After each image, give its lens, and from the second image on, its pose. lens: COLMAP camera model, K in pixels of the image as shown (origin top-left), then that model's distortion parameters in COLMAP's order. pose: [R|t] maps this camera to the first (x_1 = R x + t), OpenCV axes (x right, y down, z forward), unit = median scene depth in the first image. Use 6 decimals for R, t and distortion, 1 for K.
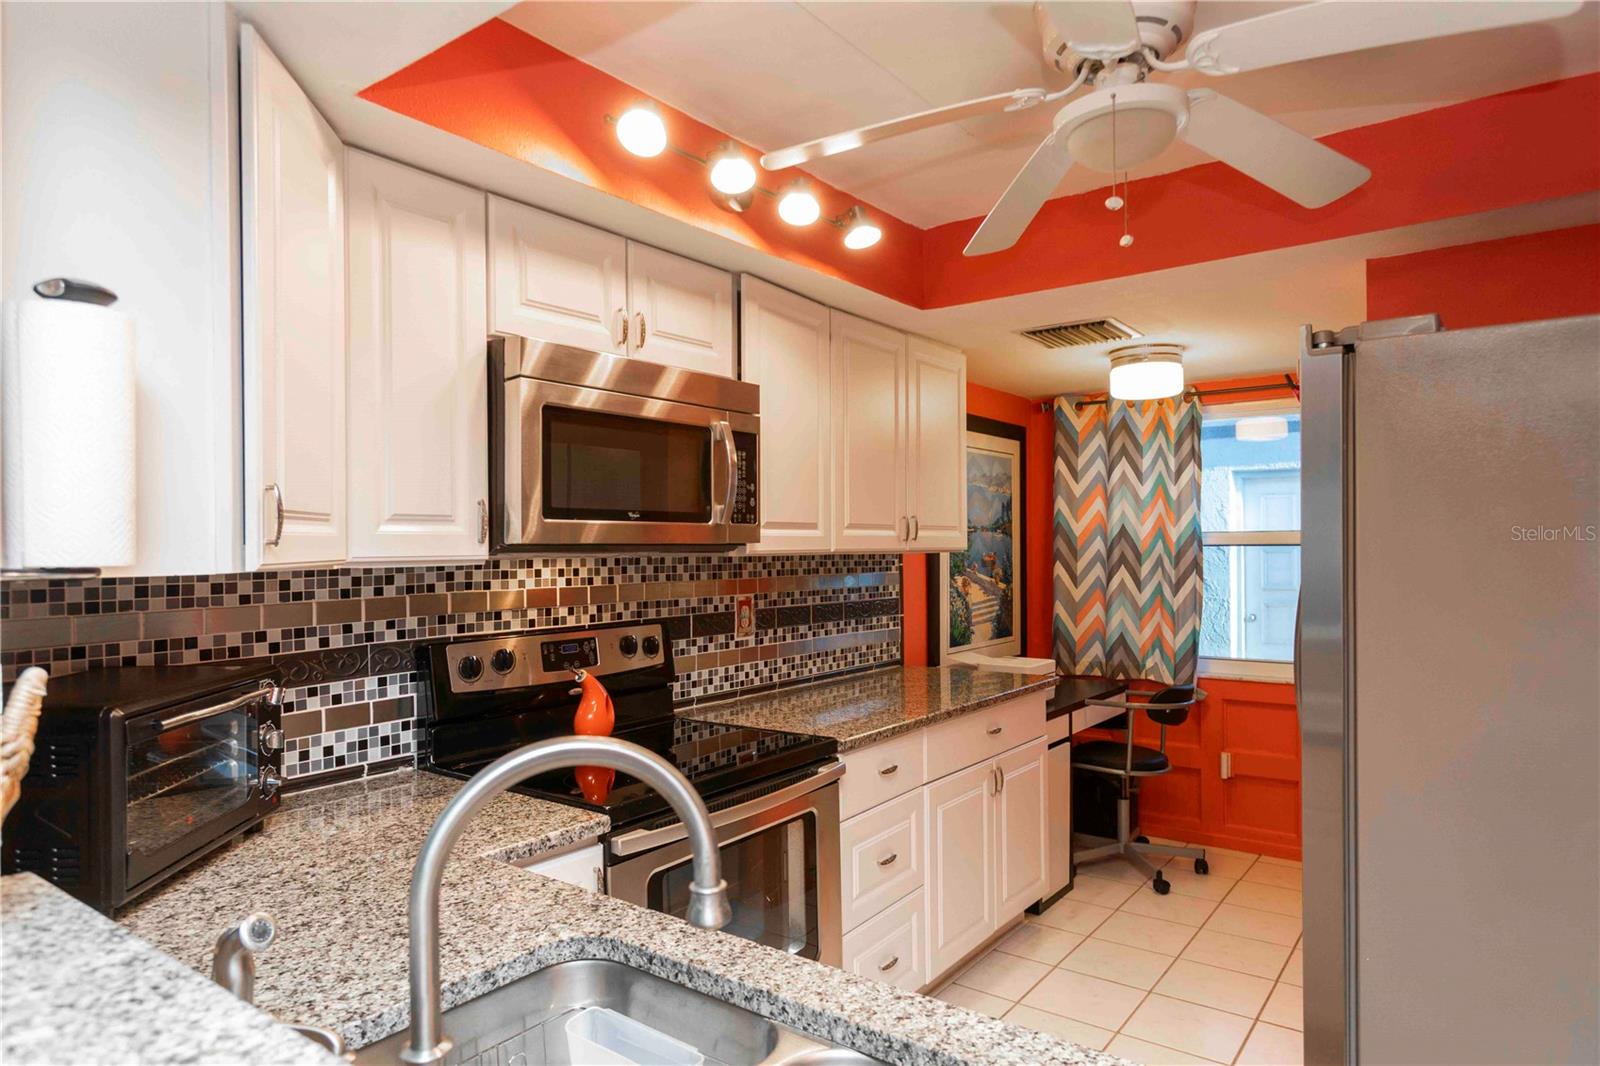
lens RADIAL K [[971.2, 0, 800.9], [0, 971.2, 539.3], [0, 0, 1]] dist [-0.001563, -0.000354]
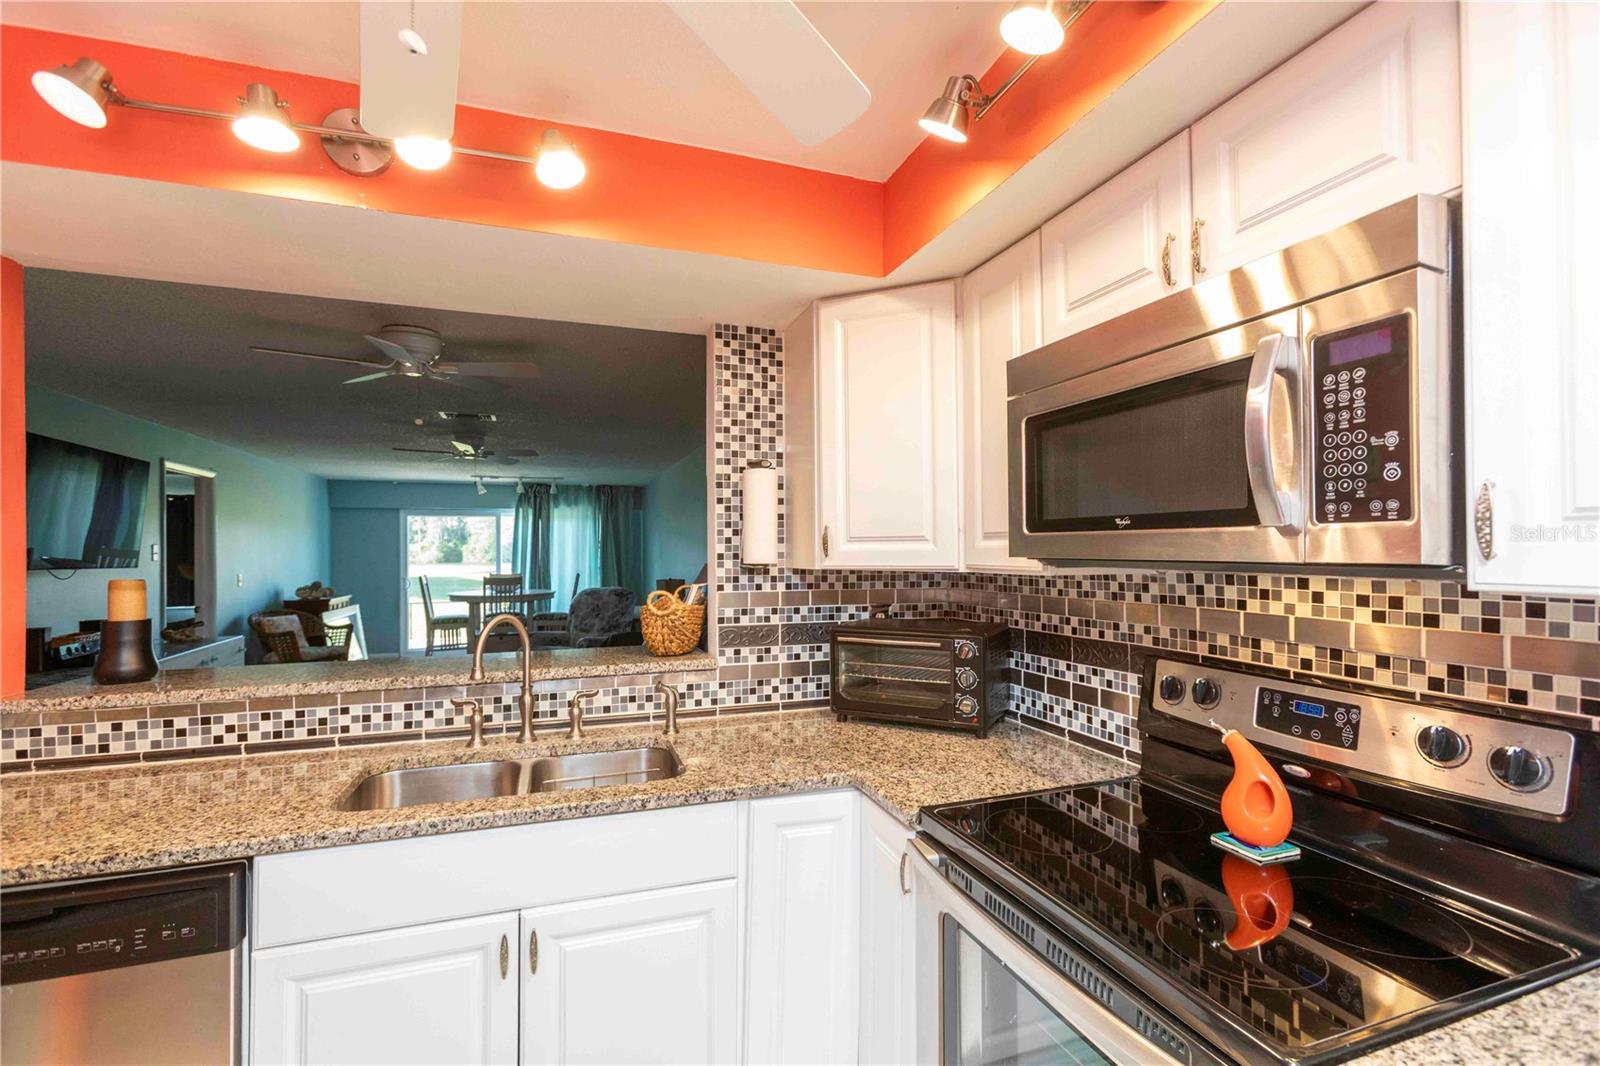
lens RADIAL K [[714.8, 0, 803.4], [0, 714.8, 538.4], [0, 0, 1]] dist [0.000680, 0.000116]
pose [[-0.560484, -0.001484, -0.828164, 0.431311], [0.013351, 0.999852, -0.010827, -0.009172], [0.828058, -0.017125, -0.560381, 1.105061]]
